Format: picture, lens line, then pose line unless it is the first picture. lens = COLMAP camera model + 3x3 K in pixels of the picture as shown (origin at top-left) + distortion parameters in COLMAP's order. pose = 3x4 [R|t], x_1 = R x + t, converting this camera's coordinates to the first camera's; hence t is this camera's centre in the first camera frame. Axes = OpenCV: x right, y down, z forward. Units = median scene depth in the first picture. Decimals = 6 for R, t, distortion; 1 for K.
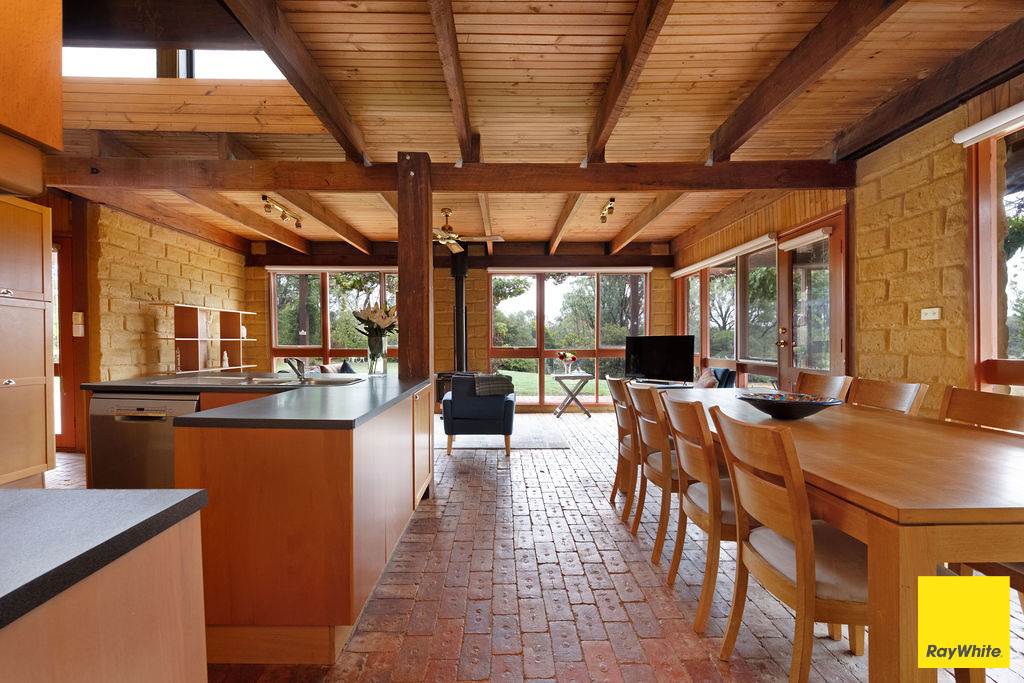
lens RADIAL K [[424.4, 0, 512.0], [0, 424.4, 341.5], [0, 0, 1]] dist [-0.000187, -0.000012]
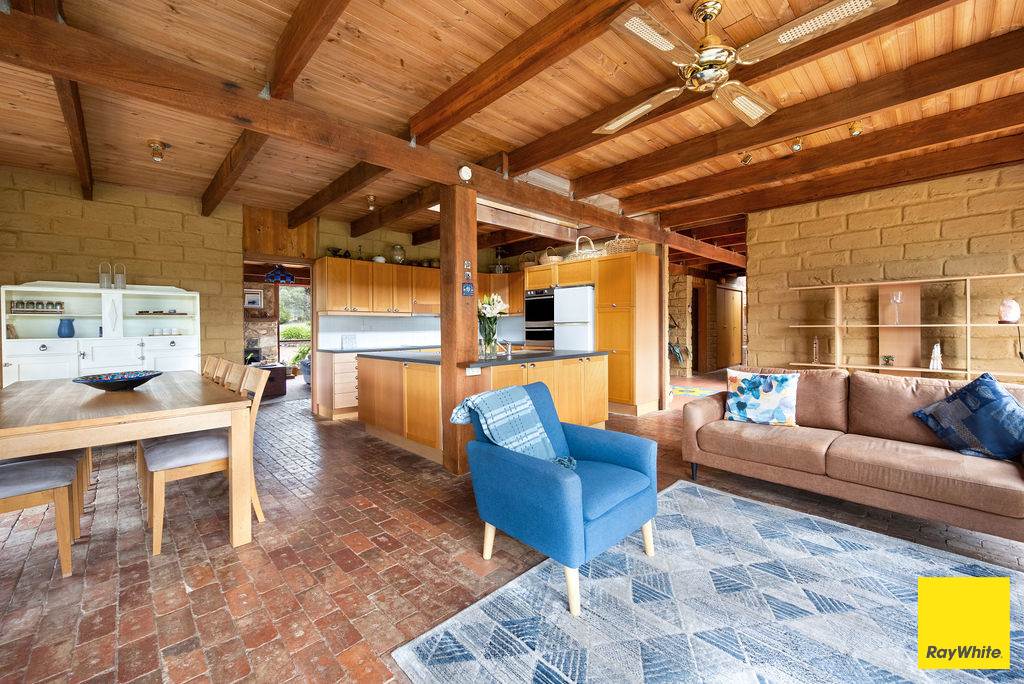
lens RADIAL K [[416.9, 0, 512.0], [0, 416.9, 329.2], [0, 0, 1]] dist [0.000890, 0.000070]
pose [[-0.738733, 0.011628, -0.673898, 0.461873], [0.010275, 0.999929, 0.005991, -0.020304], [0.673920, -0.002498, -0.738800, 2.138658]]
